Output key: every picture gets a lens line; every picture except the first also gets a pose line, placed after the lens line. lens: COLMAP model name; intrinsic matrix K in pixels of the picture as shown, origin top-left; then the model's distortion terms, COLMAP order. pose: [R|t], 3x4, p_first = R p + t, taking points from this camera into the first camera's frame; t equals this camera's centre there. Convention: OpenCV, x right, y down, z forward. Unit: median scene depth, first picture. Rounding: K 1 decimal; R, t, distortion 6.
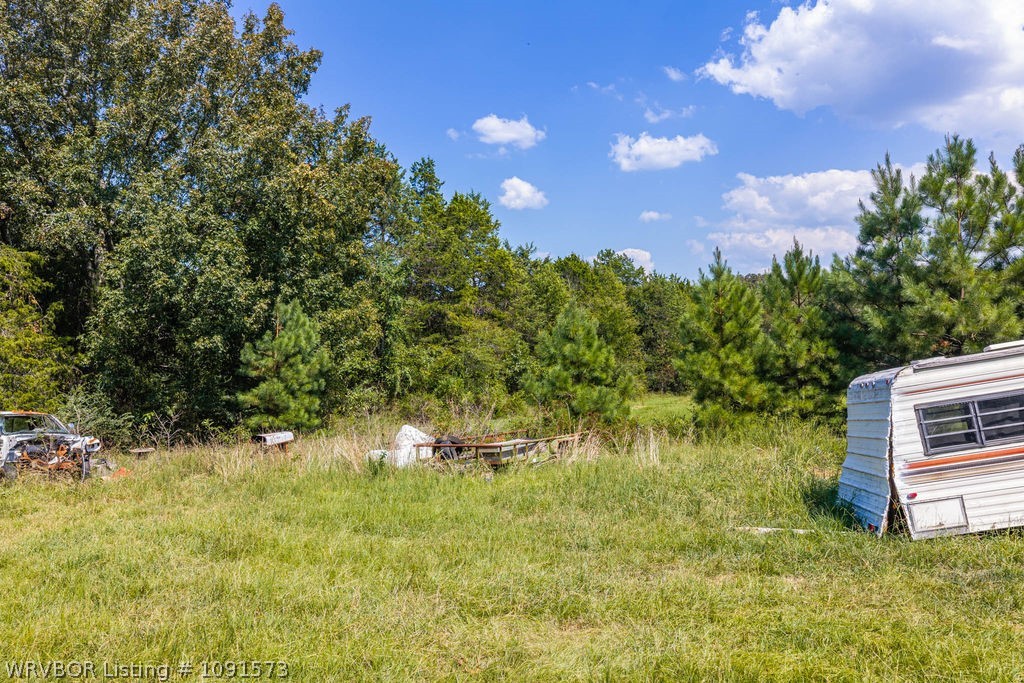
lens RADIAL K [[785.2, 0, 512.0], [0, 785.2, 341.5], [0, 0, 1]] dist [-0.070885, -0.002015]
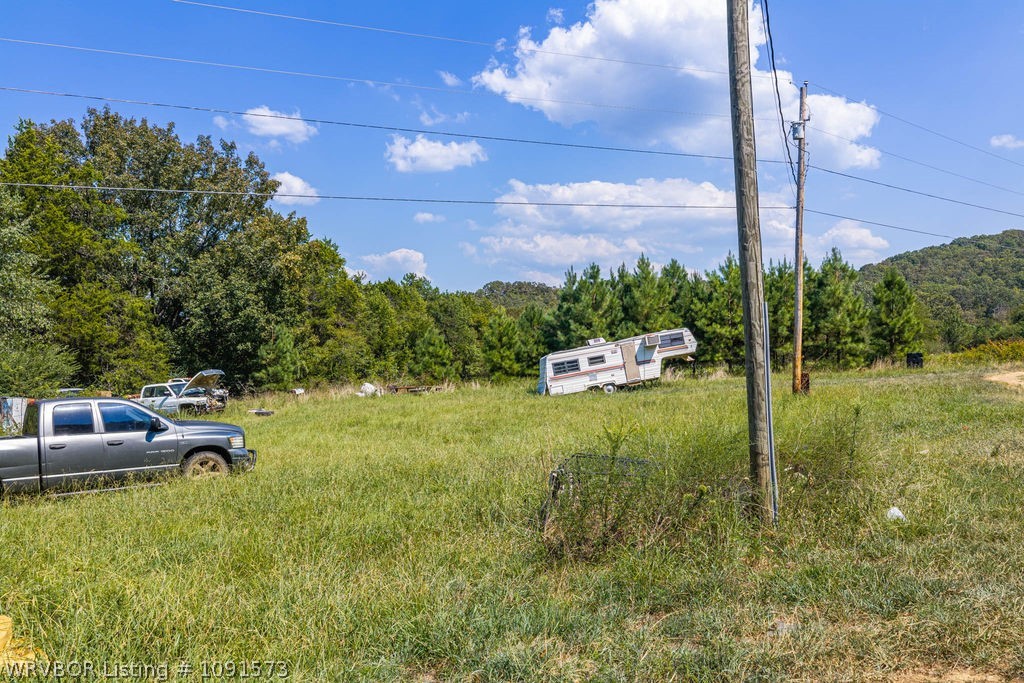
lens RADIAL K [[863.7, 0, 513.5], [0, 863.7, 341.8], [0, 0, 1]] dist [0.007192, -0.010031]
pose [[0.958004, 0.001675, 0.286751, -0.350312], [-0.002216, 0.999996, 0.001562, -0.012870], [-0.286747, -0.002132, 0.958004, -1.188865]]
